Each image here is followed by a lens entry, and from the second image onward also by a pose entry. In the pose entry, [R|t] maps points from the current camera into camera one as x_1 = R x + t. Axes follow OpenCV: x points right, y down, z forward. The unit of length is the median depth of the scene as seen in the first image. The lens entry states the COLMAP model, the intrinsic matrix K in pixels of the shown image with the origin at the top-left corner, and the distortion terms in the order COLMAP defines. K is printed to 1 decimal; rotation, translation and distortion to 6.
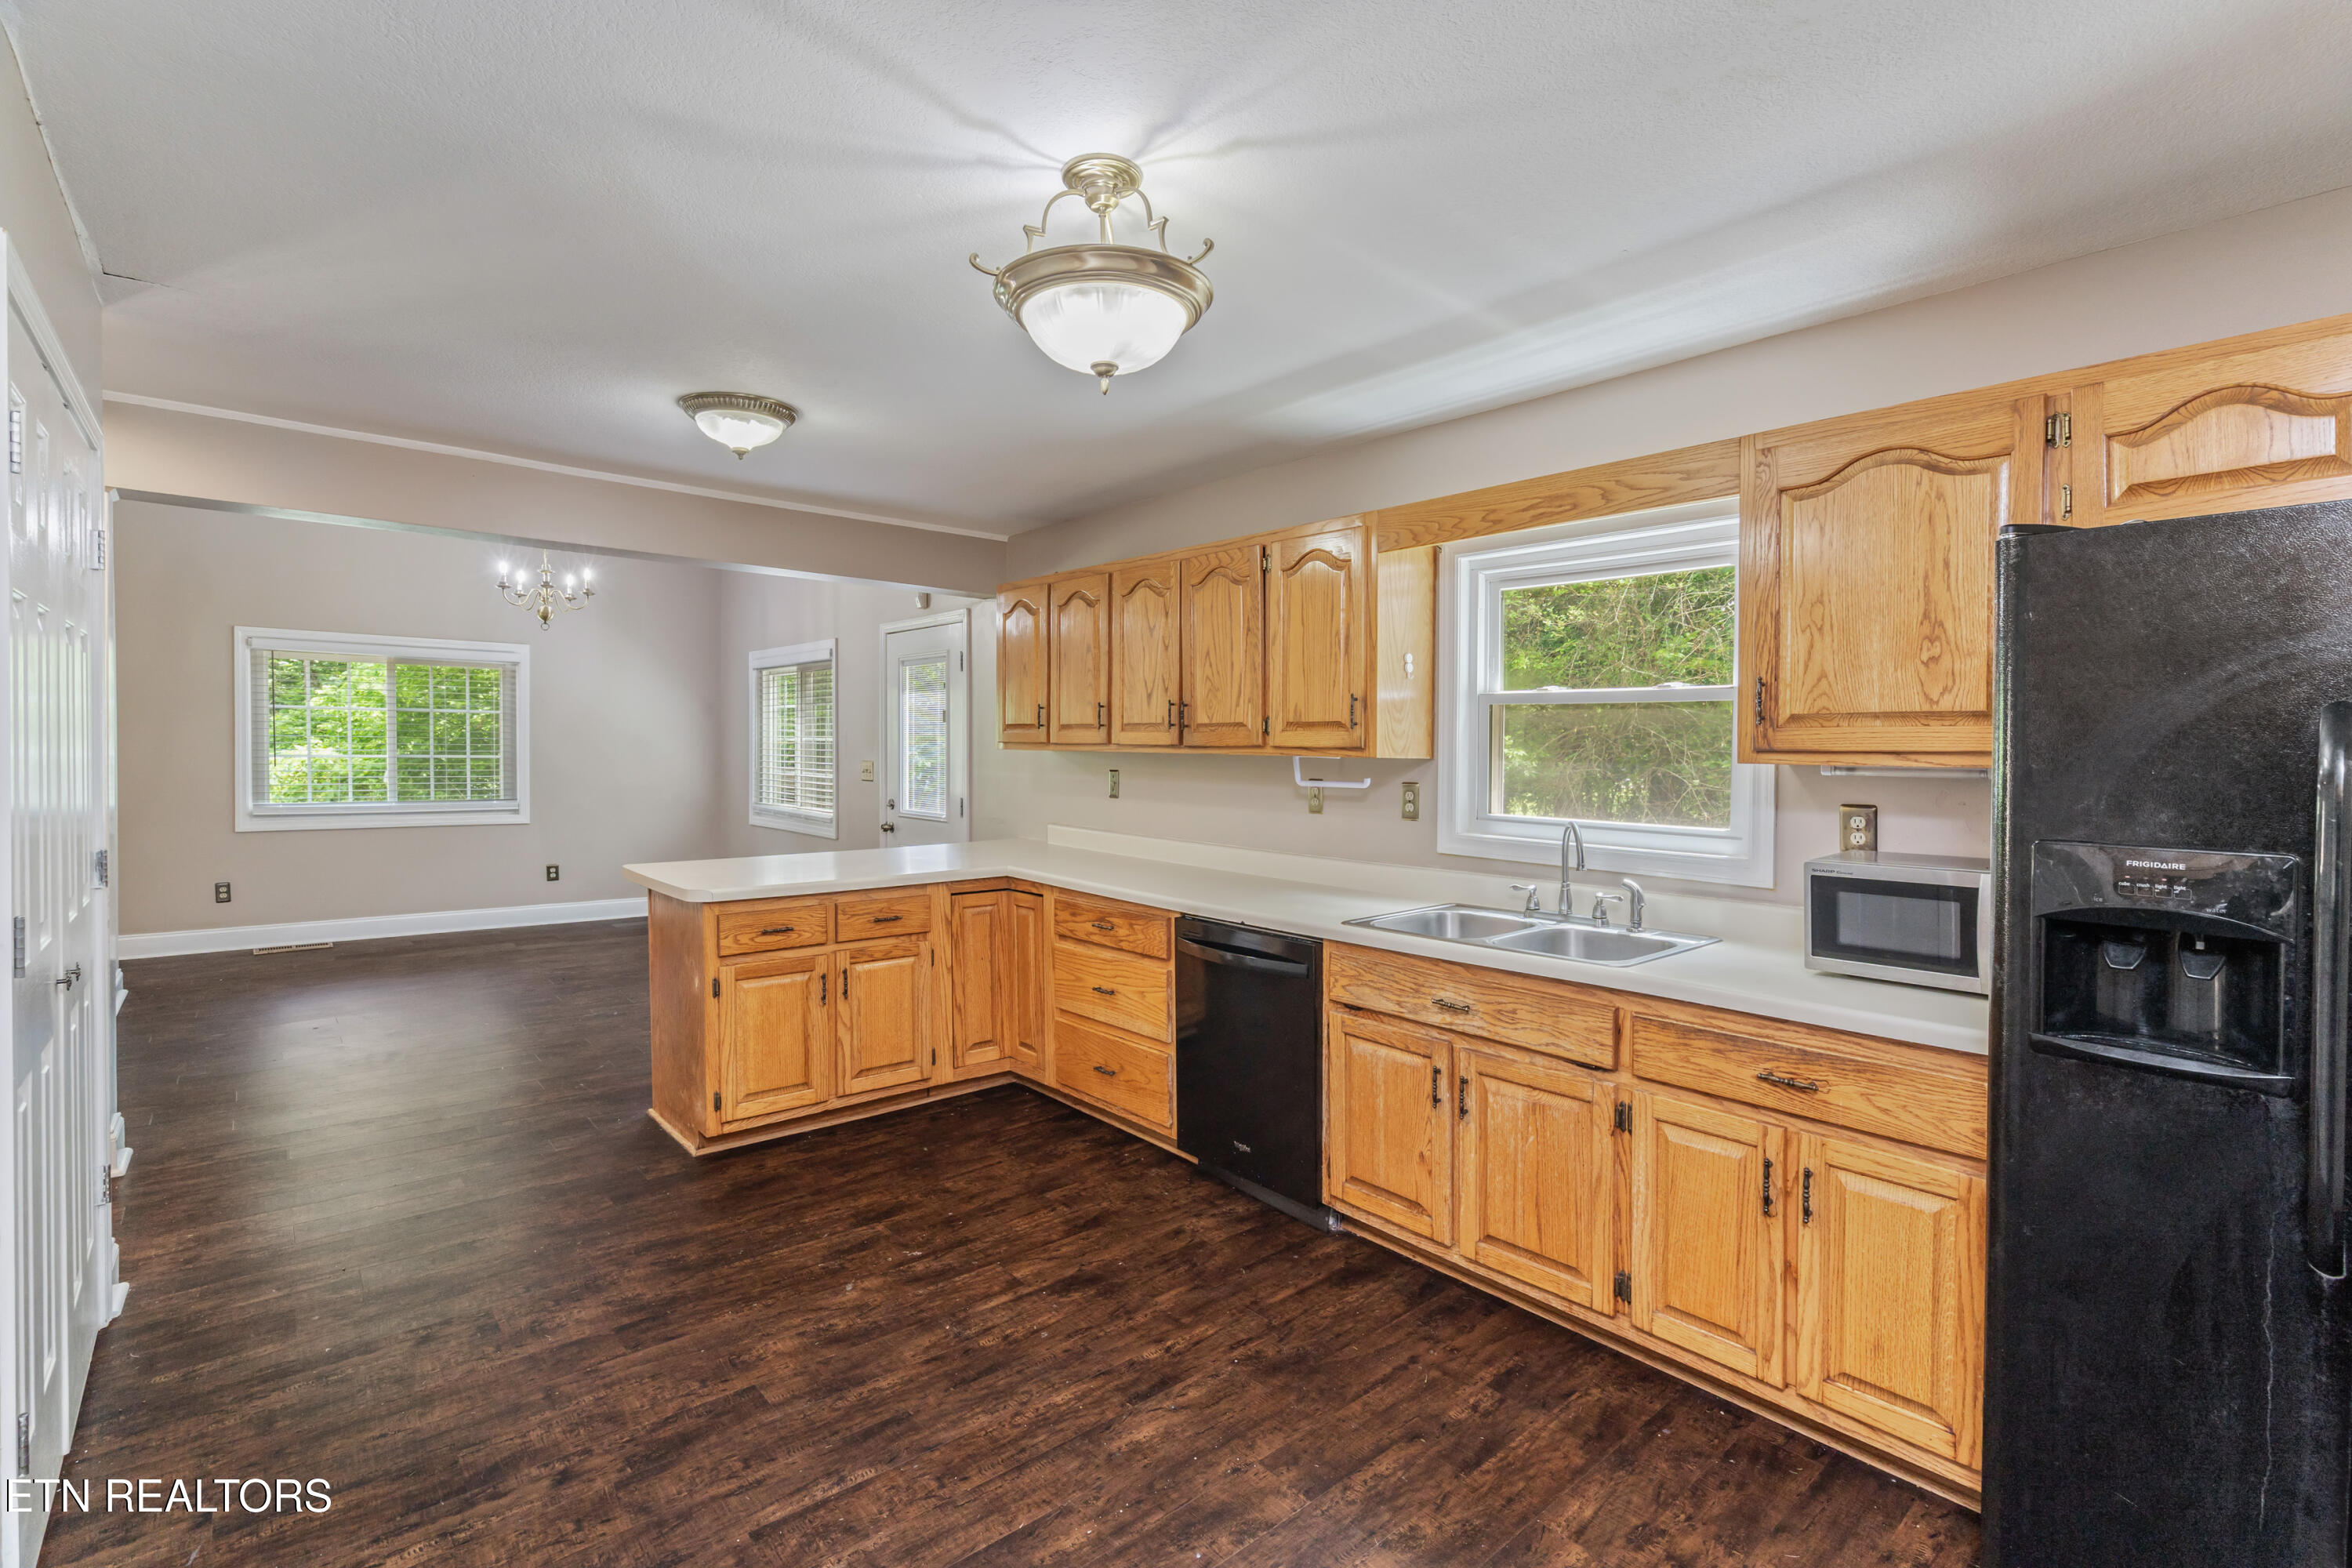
lens RADIAL K [[1061.4, 0, 1181.5], [0, 1061.4, 762.4], [0, 0, 1]] dist [-0.000039, -0.000923]
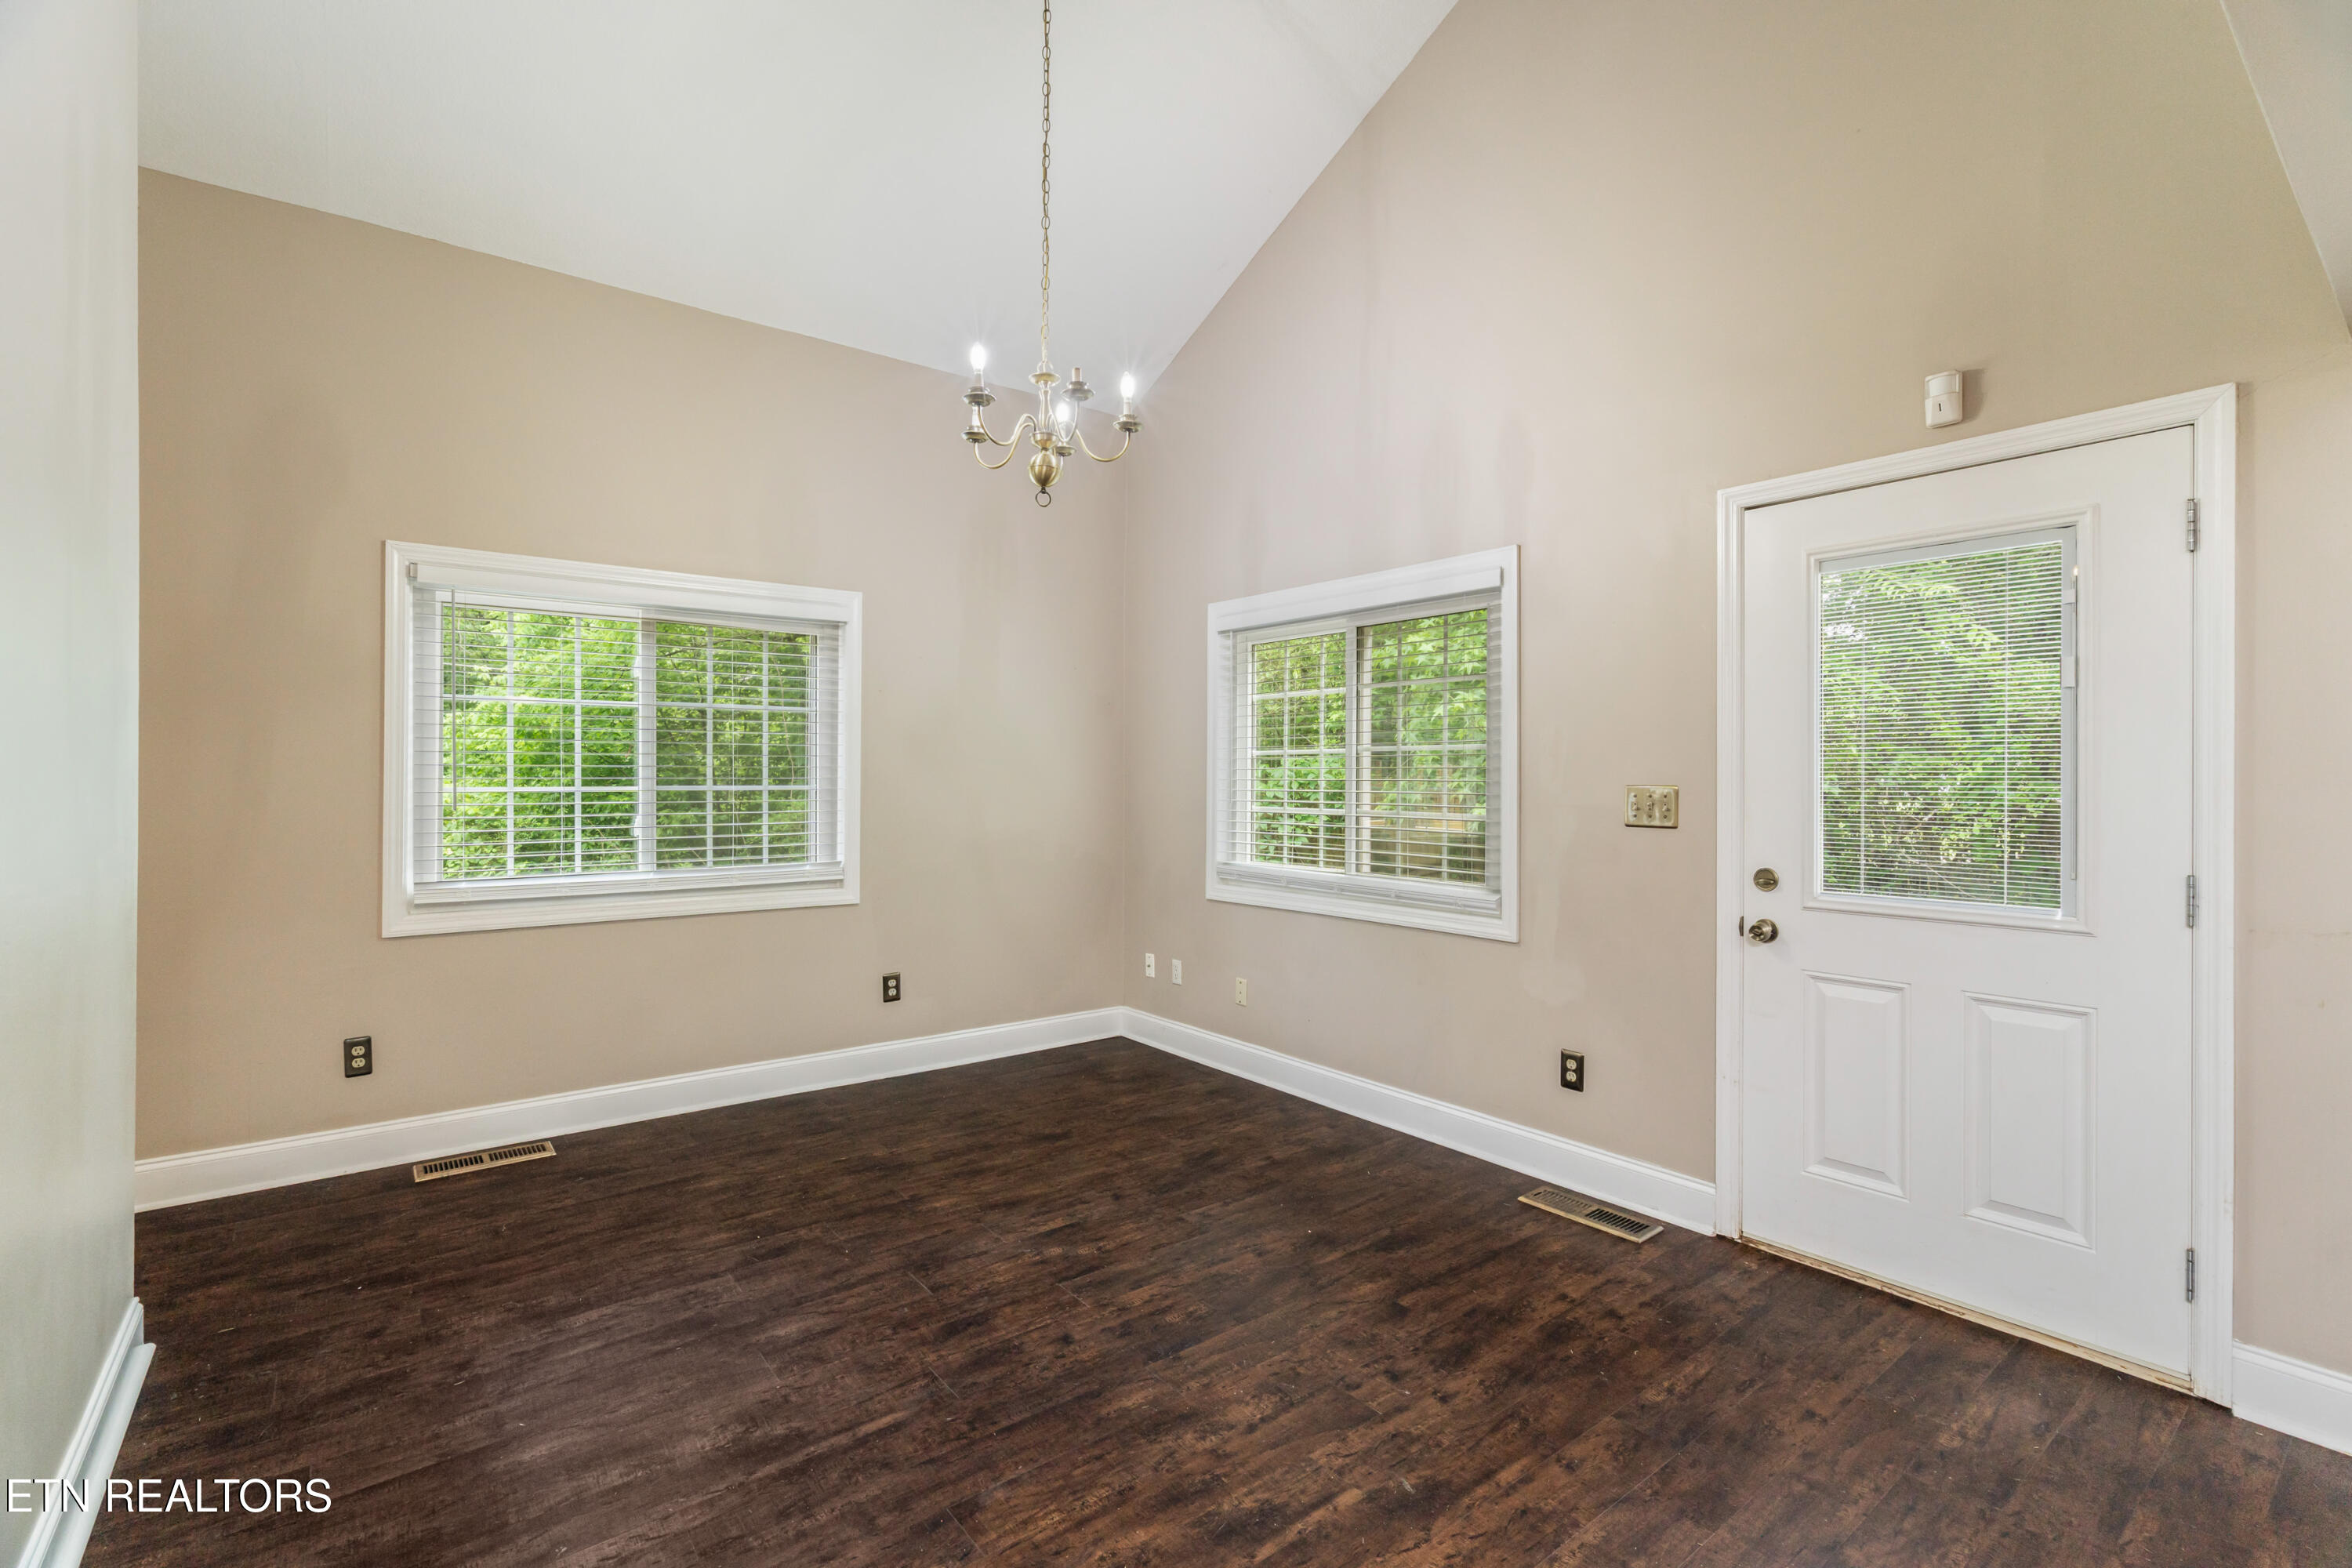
lens RADIAL K [[1061.4, 0, 1169.7], [0, 1061.4, 755.4], [0, 0, 1]] dist [-0.000039, -0.000923]
pose [[0.997716, -0.012024, -0.066473, -0.897883], [0.009838, 0.999403, -0.033108, -0.003065], [0.066831, 0.032378, 0.997239, 0.961493]]
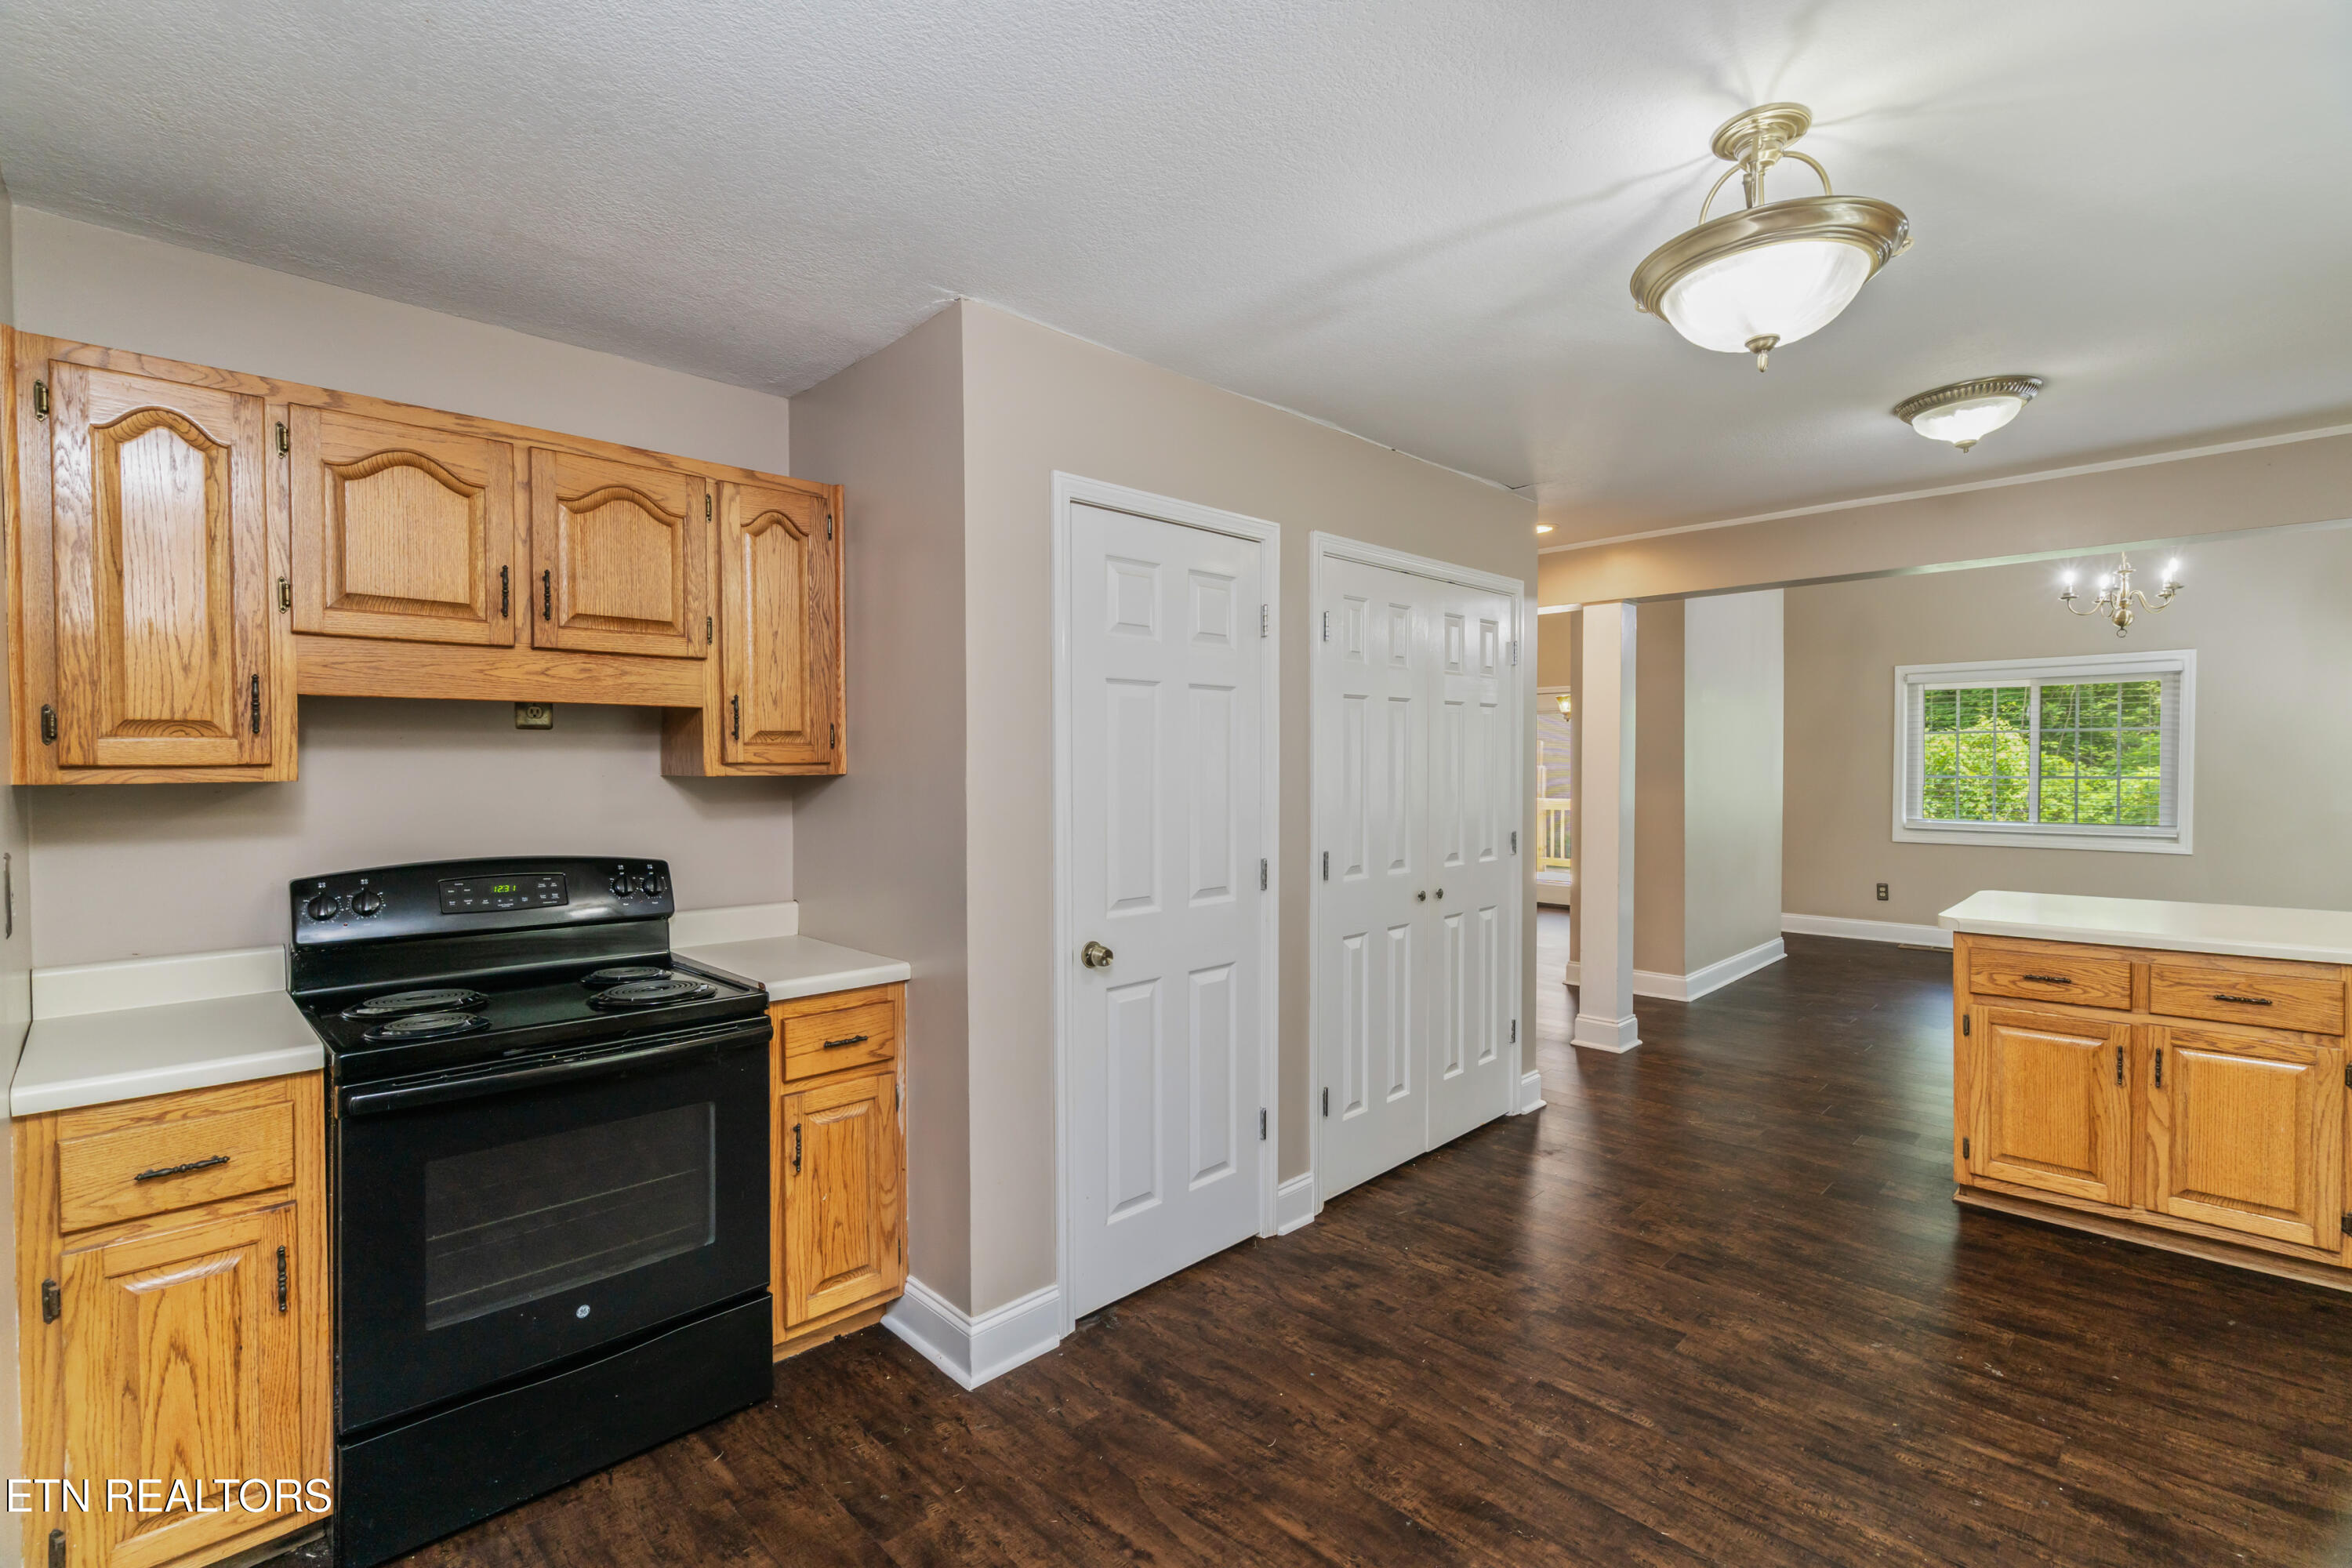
lens RADIAL K [[1061.4, 0, 1171.1], [0, 1061.4, 774.6], [0, 0, 1]] dist [-0.000039, -0.000923]
pose [[0.059623, -0.003496, -0.998215, 0.443807], [-0.006689, 0.999970, -0.003902, 0.002121], [0.998199, 0.006910, 0.059598, 0.248612]]
